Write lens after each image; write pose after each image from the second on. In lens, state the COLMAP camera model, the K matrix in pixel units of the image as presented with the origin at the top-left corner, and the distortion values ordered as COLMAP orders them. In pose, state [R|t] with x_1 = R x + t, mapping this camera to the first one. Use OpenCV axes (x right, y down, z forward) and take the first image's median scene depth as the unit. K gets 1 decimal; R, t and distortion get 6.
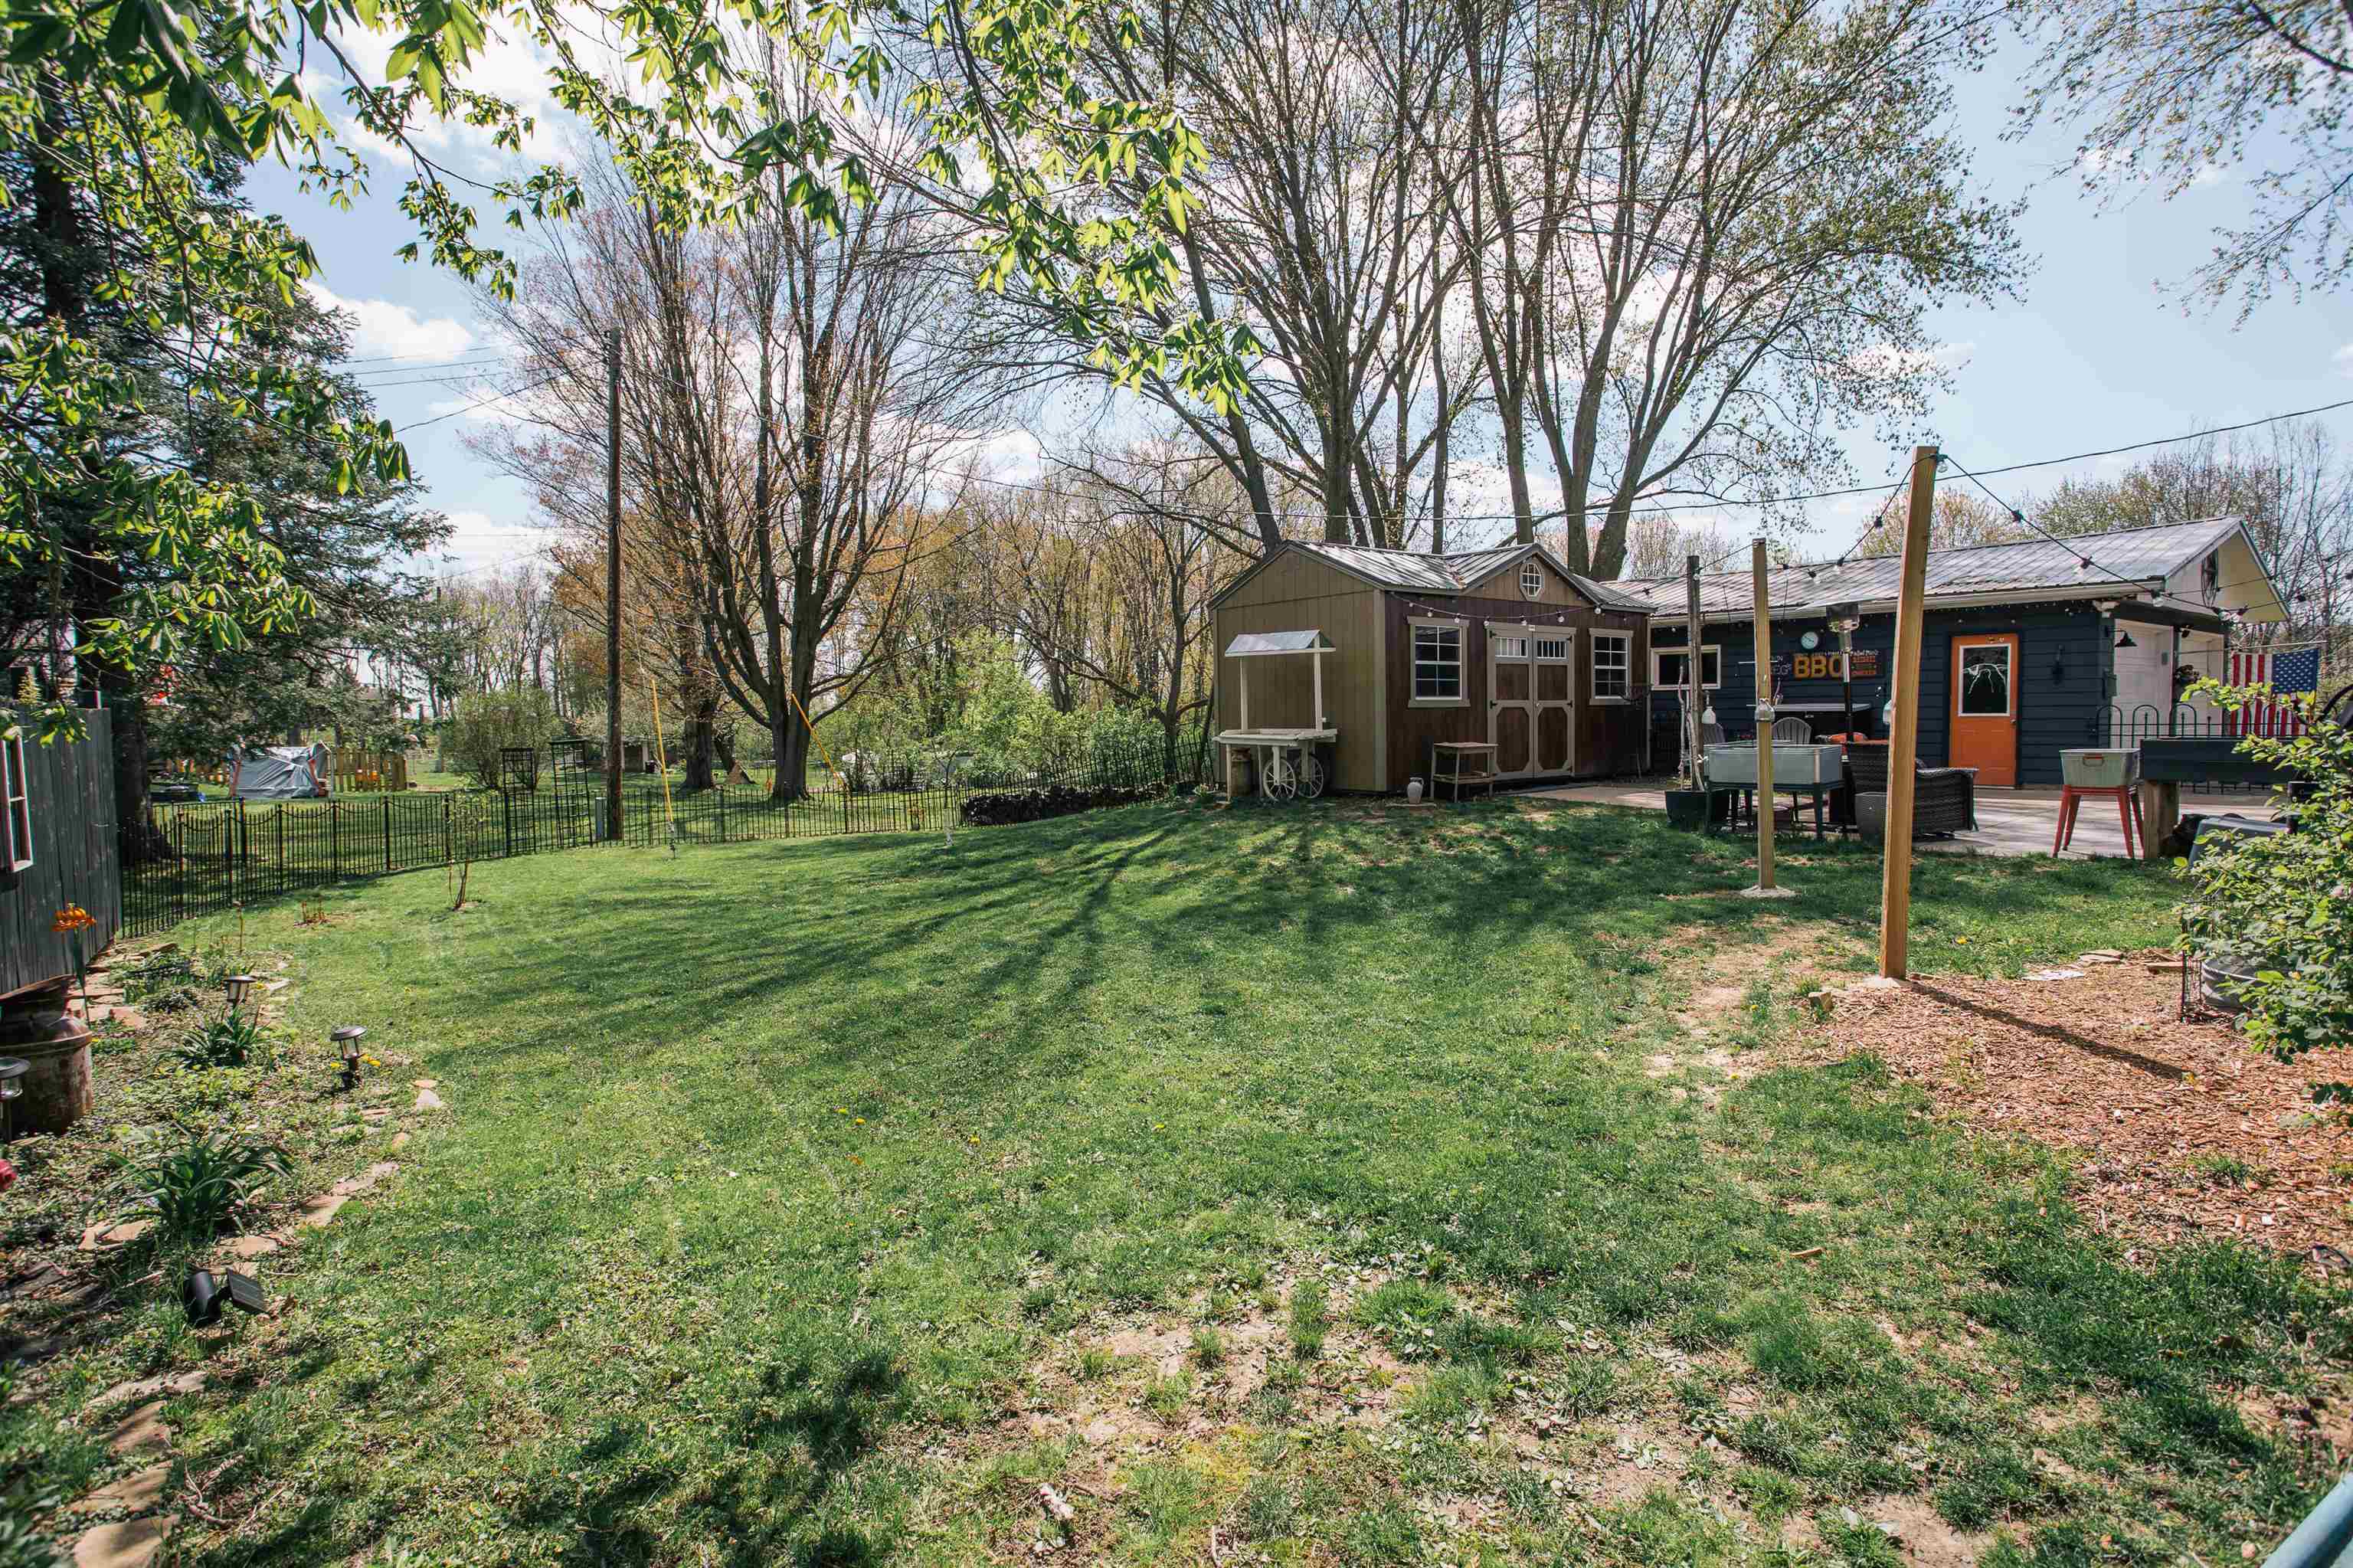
lens RADIAL K [[1175.3, 0, 1200.8], [0, 1175.3, 777.2], [0, 0, 1]] dist [-0.087807, 0.041866]
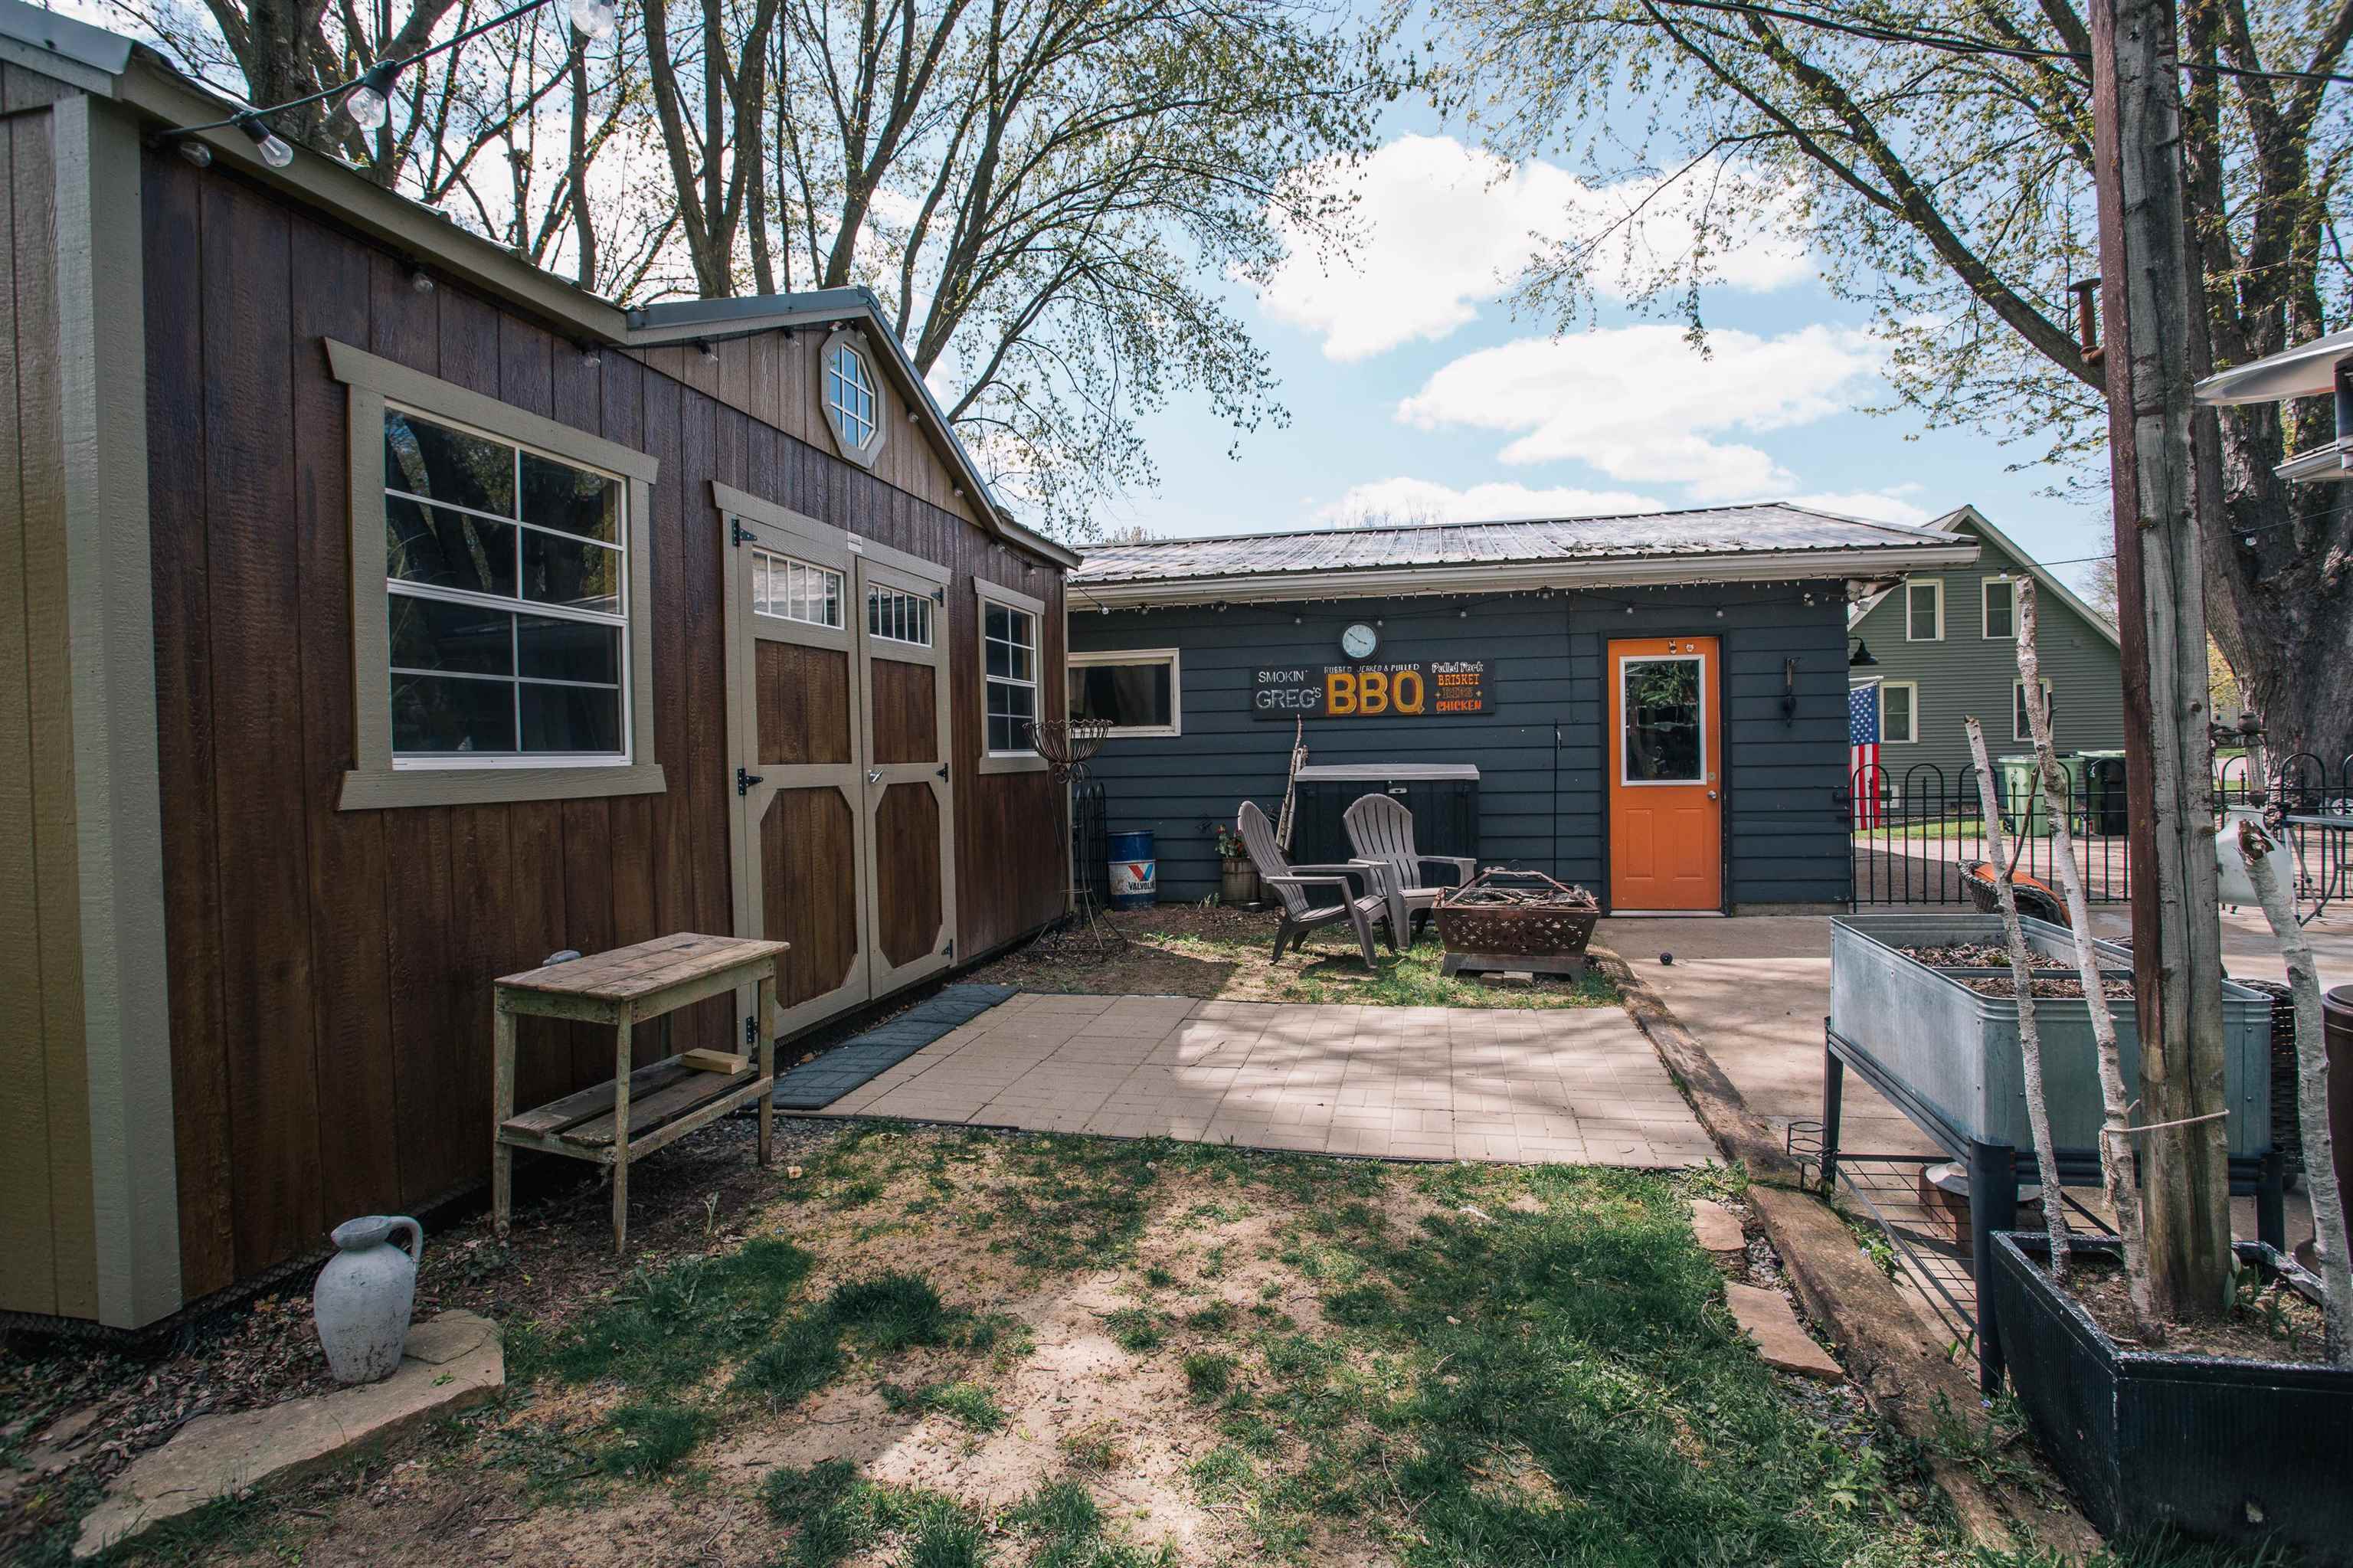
lens RADIAL K [[1175.3, 0, 1200.8], [0, 1175.3, 777.2], [0, 0, 1]] dist [-0.087807, 0.041866]
pose [[0.774403, -0.013118, 0.632556, 0.141879], [0.043375, 0.998534, -0.032393, -0.044423], [-0.631204, 0.052522, 0.773837, 0.643789]]
